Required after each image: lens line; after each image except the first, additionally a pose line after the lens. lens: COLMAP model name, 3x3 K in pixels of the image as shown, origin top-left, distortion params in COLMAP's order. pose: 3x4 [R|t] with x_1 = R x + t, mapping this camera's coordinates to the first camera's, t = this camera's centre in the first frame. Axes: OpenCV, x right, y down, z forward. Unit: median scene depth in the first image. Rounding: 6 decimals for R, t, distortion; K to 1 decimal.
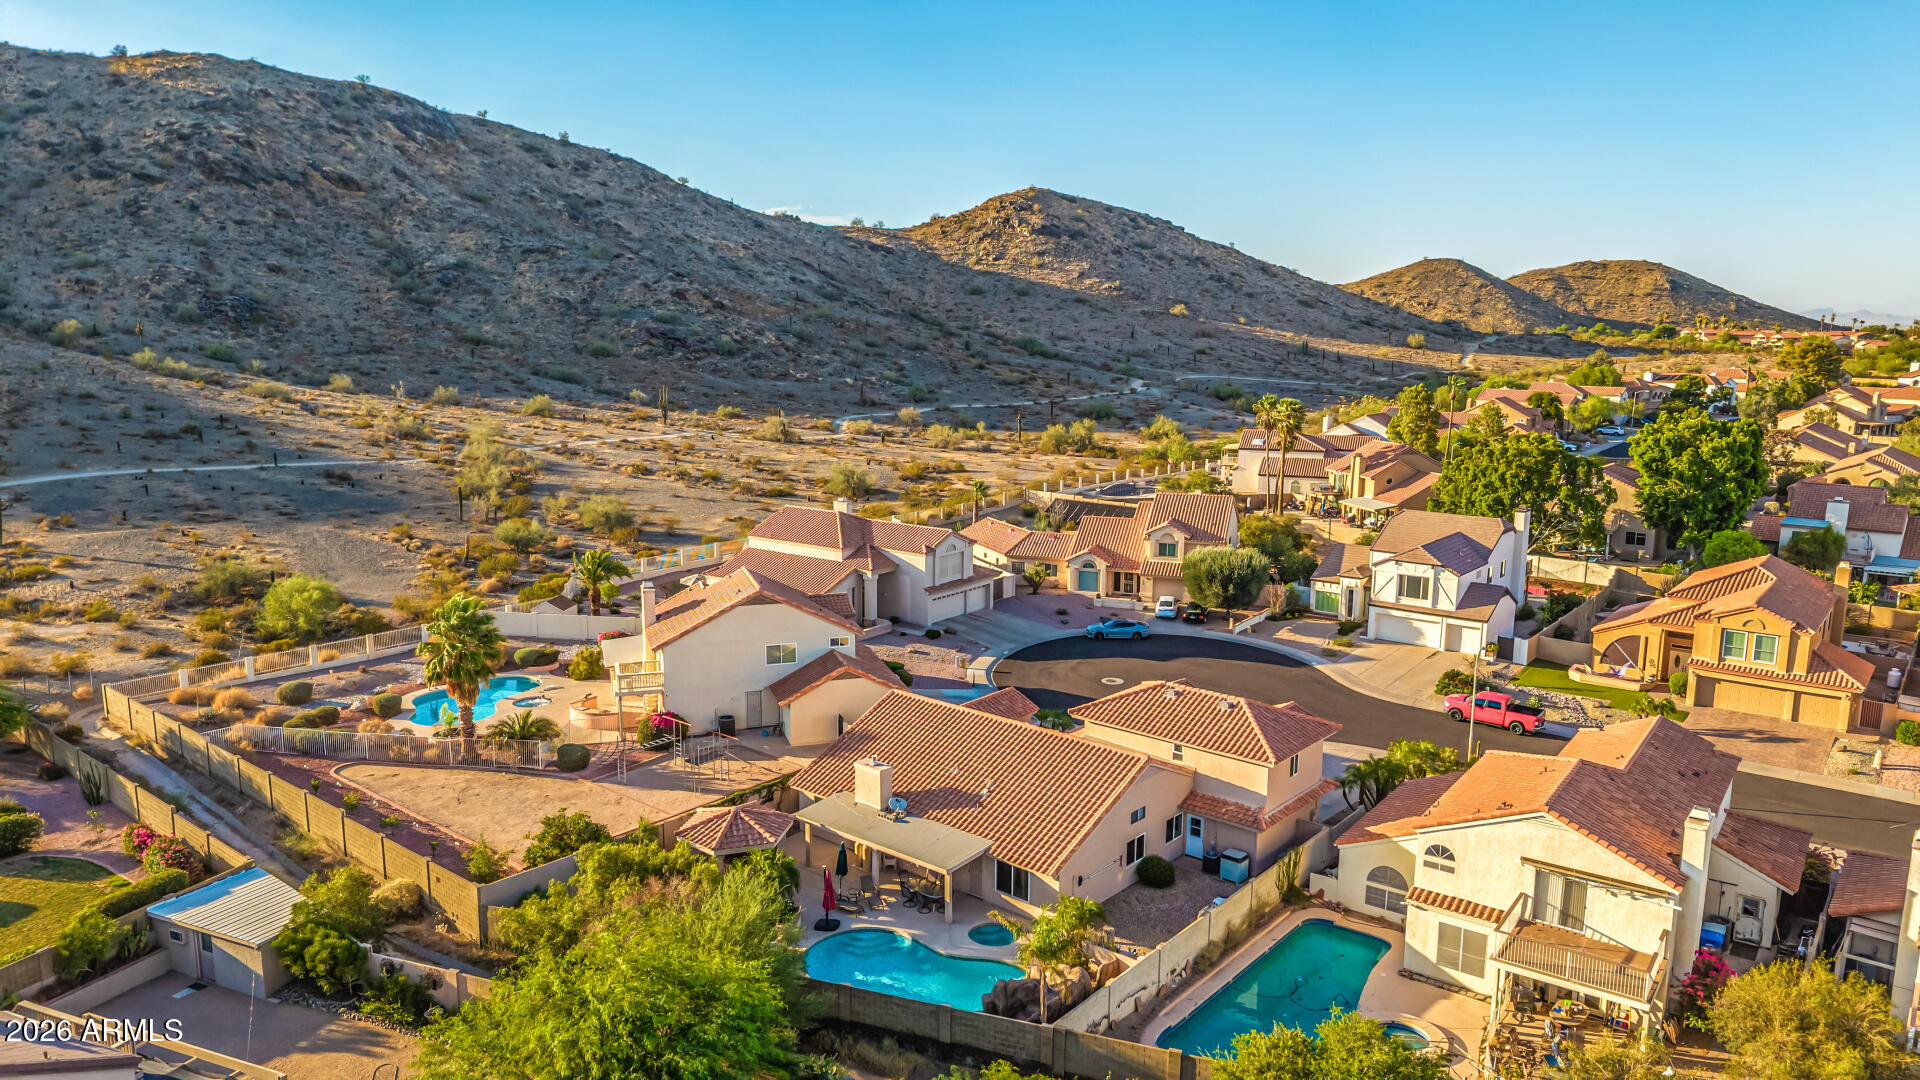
lens RADIAL K [[1281.4, 0, 951.1], [0, 1281.4, 541.9], [0, 0, 1]] dist [0.041465, -0.046778]
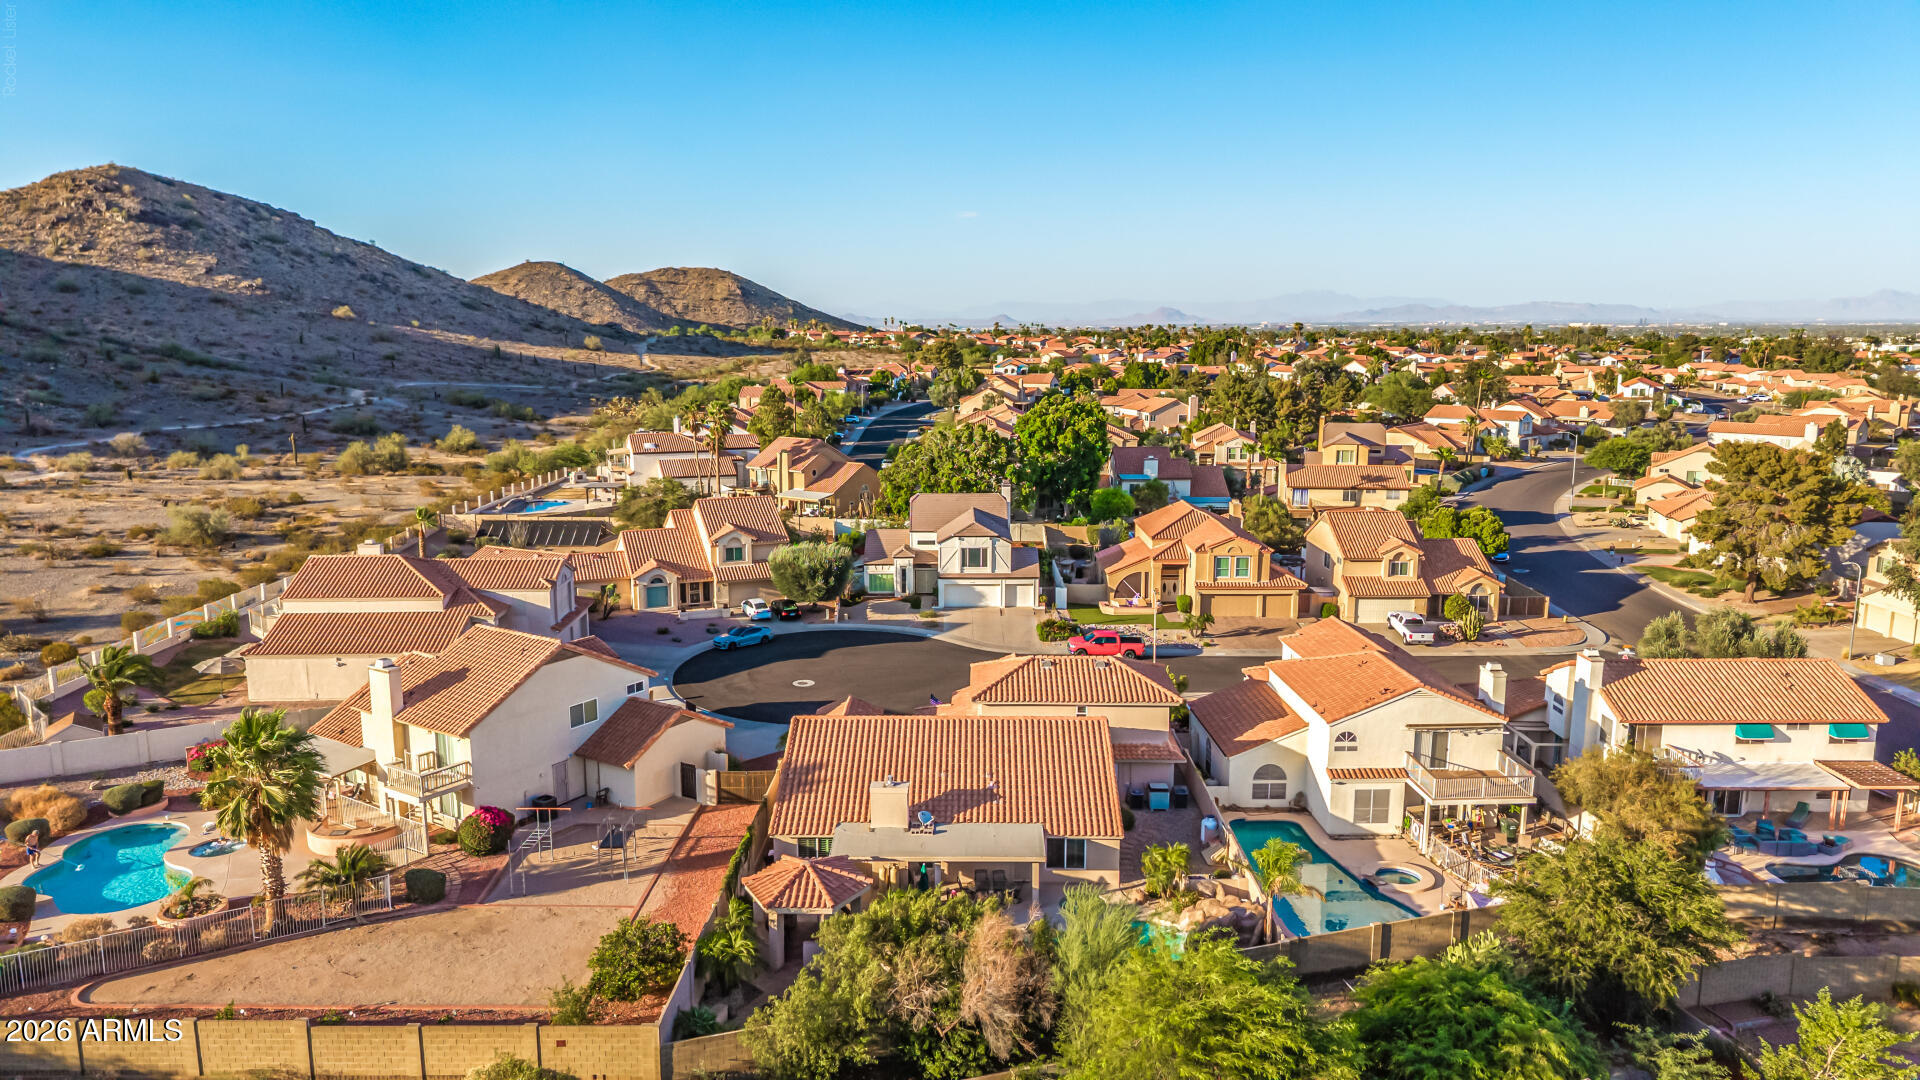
lens RADIAL K [[1281.4, 0, 951.1], [0, 1281.4, 541.9], [0, 0, 1]] dist [0.041465, -0.046778]
pose [[0.770346, -0.114295, 0.627299, -0.087166], [0.114966, 0.992577, 0.039667, -0.006255], [-0.627176, 0.041561, 0.777768, 0.028460]]
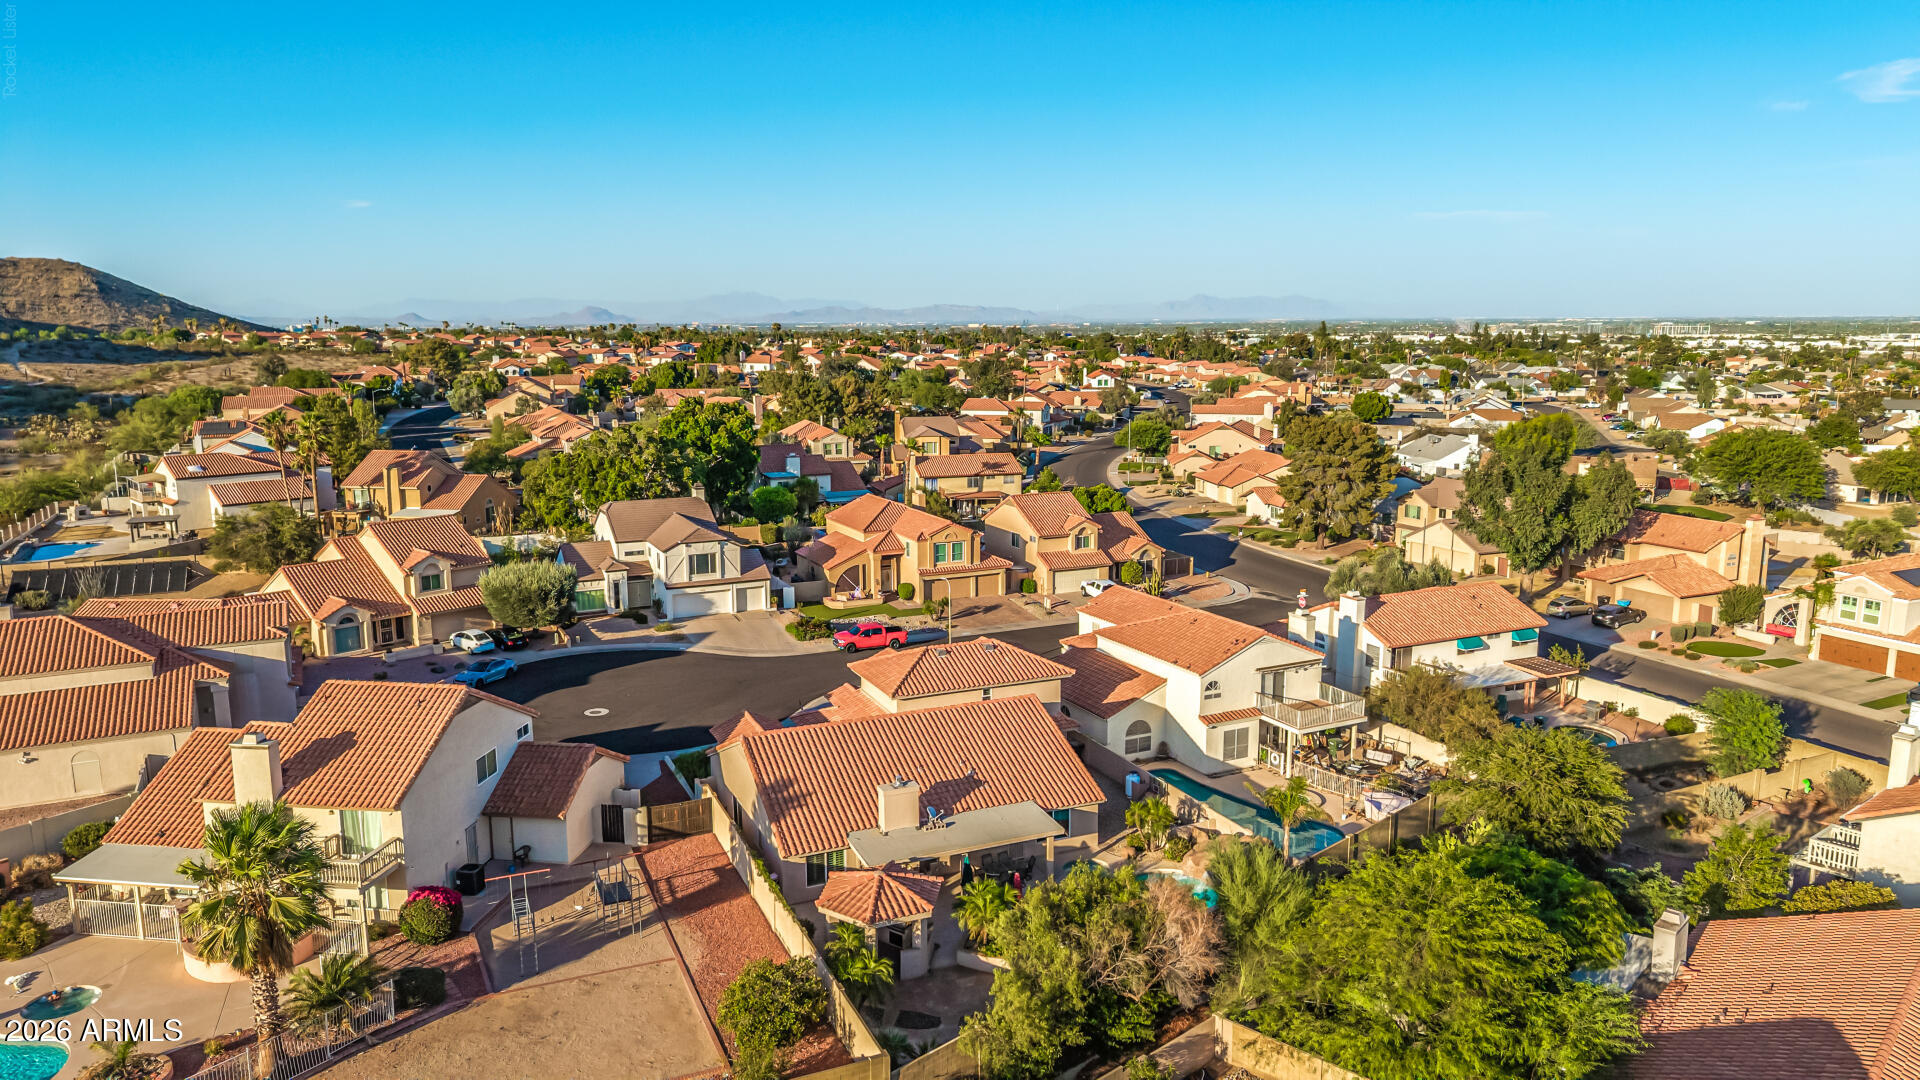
lens RADIAL K [[1281.4, 0, 951.1], [0, 1281.4, 541.9], [0, 0, 1]] dist [0.041465, -0.046778]
pose [[0.429805, -0.160968, 0.888457, -0.123487], [0.162157, 0.981743, 0.099423, -0.013741], [-0.888241, 0.101338, 0.448061, 0.072294]]
